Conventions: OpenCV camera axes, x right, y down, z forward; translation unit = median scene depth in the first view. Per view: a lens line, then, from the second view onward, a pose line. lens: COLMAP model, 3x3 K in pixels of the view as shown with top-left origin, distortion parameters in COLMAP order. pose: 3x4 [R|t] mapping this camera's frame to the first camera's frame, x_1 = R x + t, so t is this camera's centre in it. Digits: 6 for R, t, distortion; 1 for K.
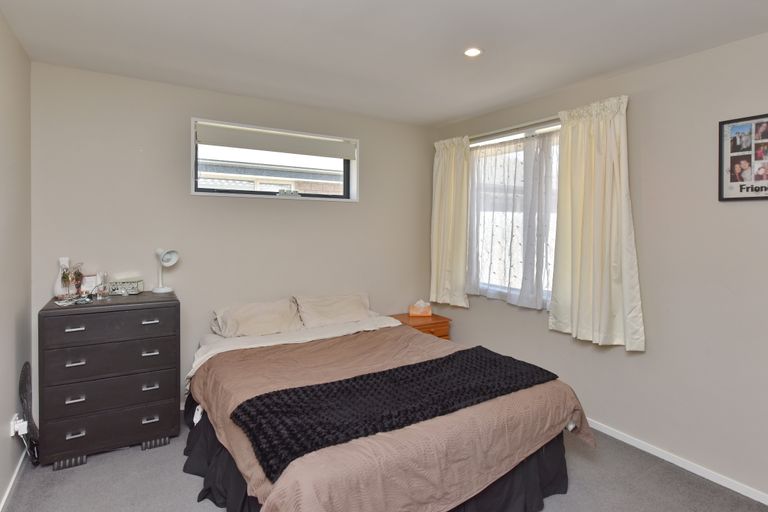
lens RADIAL K [[436.3, 0, 384.0], [0, 436.3, 256.0], [0, 0, 1]] dist [0.001479, 0.000944]
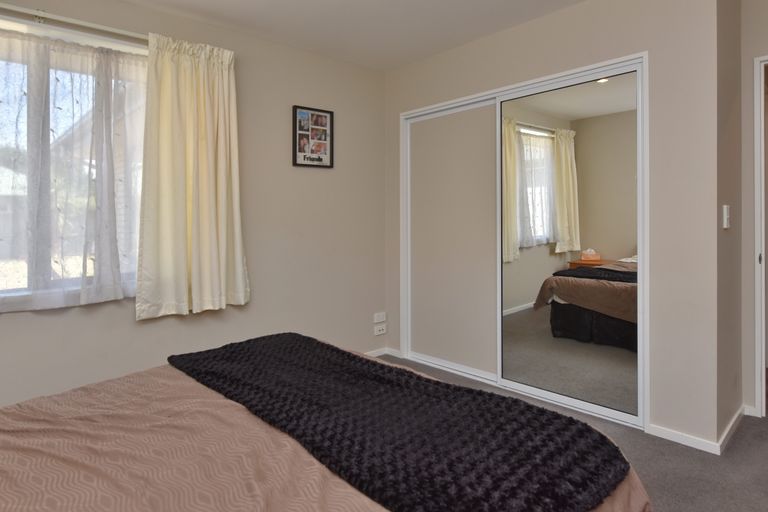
lens RADIAL K [[436.3, 0, 384.0], [0, 436.3, 256.0], [0, 0, 1]] dist [0.001479, 0.000944]
pose [[-0.222584, -0.153893, 0.962691, -0.646651], [0.065685, 0.982851, 0.172303, -0.067802], [-0.972698, 0.101586, -0.208658, 1.066409]]
